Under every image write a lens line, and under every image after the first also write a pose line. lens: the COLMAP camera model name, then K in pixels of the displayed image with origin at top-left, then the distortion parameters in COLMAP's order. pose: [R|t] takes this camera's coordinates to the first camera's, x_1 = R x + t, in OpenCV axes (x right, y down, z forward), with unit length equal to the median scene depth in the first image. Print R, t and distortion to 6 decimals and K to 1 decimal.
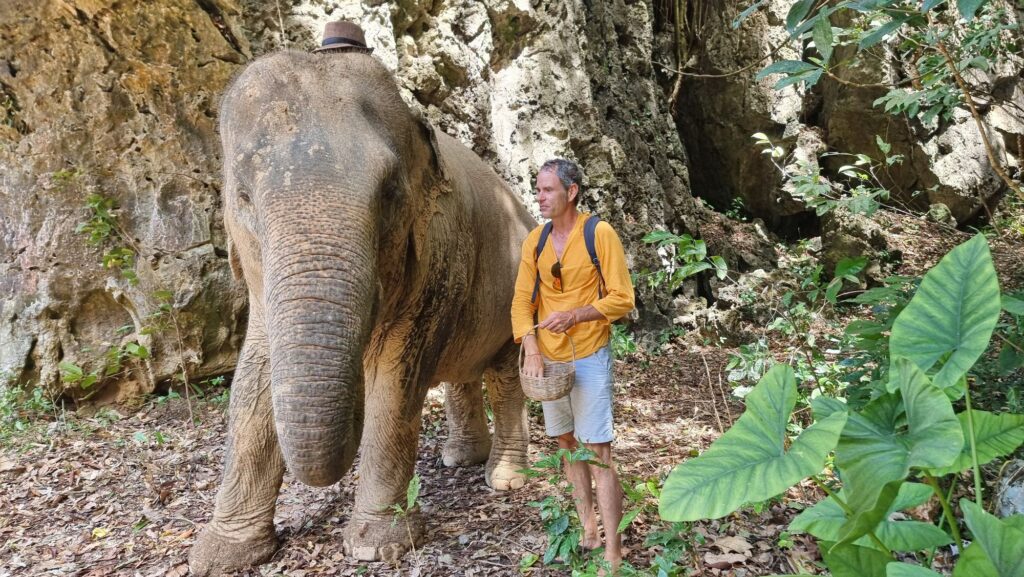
lens RADIAL K [[697.1, 0, 519.5], [0, 697.1, 294.4], [0, 0, 1]] dist [0.075724, -0.063975]
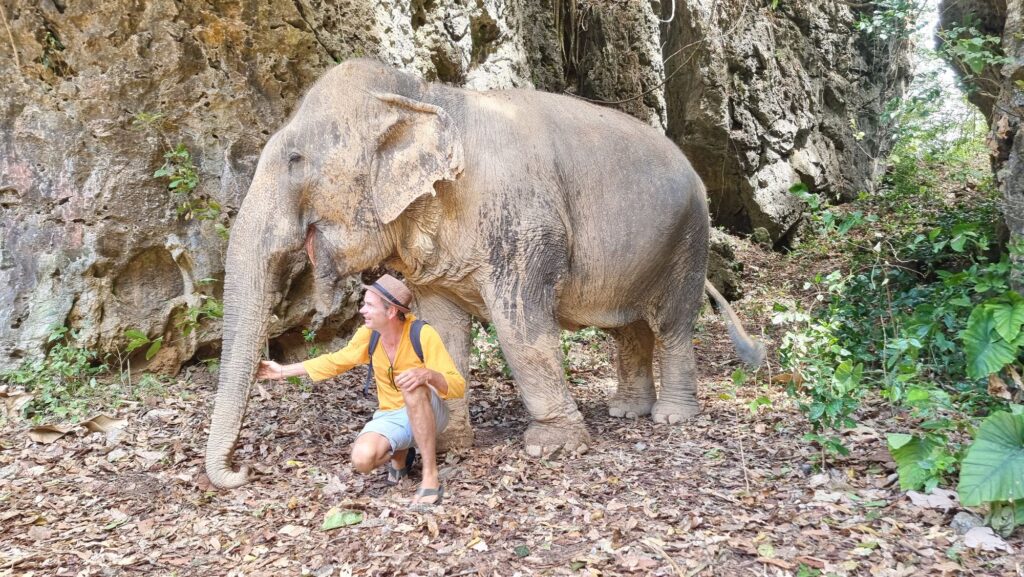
lens RADIAL K [[697.1, 0, 519.5], [0, 697.1, 294.4], [0, 0, 1]] dist [0.075724, -0.063975]
pose [[0.955108, 0.020348, 0.295557, -0.404565], [-0.010369, 0.999323, -0.035291, 0.084727], [-0.296076, 0.030642, 0.954673, -0.045044]]
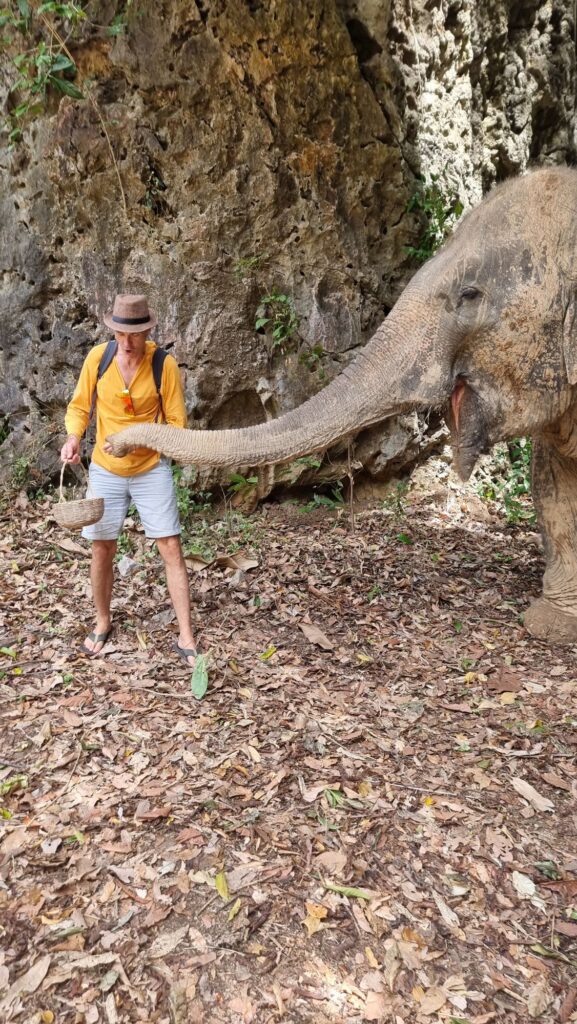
lens RADIAL K [[695.0, 0, 270.4], [0, 695.0, 507.0], [0, 0, 1]] dist [0.082195, -0.070019]
pose [[0.998472, 0.029582, 0.046686, -0.597812], [-0.035219, 0.991537, 0.124959, 0.031049], [-0.042594, -0.126412, 0.991063, 0.035594]]
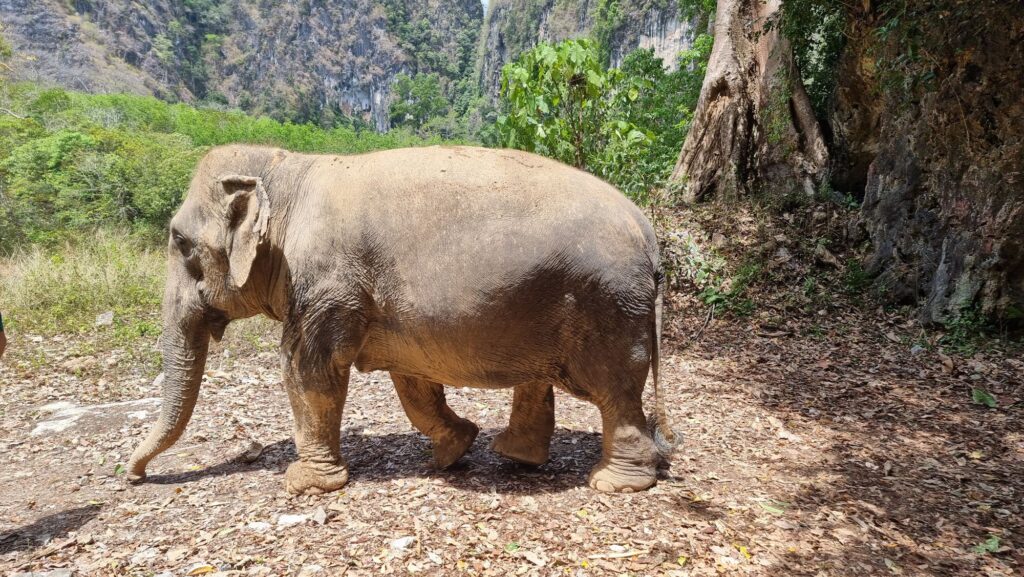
lens RADIAL K [[697.1, 0, 519.5], [0, 697.1, 294.4], [0, 0, 1]] dist [0.075724, -0.063975]
pose [[0.587315, 0.137522, -0.797589, -0.051308], [-0.075807, 0.990474, 0.114958, -0.012194], [0.805801, -0.007054, 0.592145, -0.687075]]
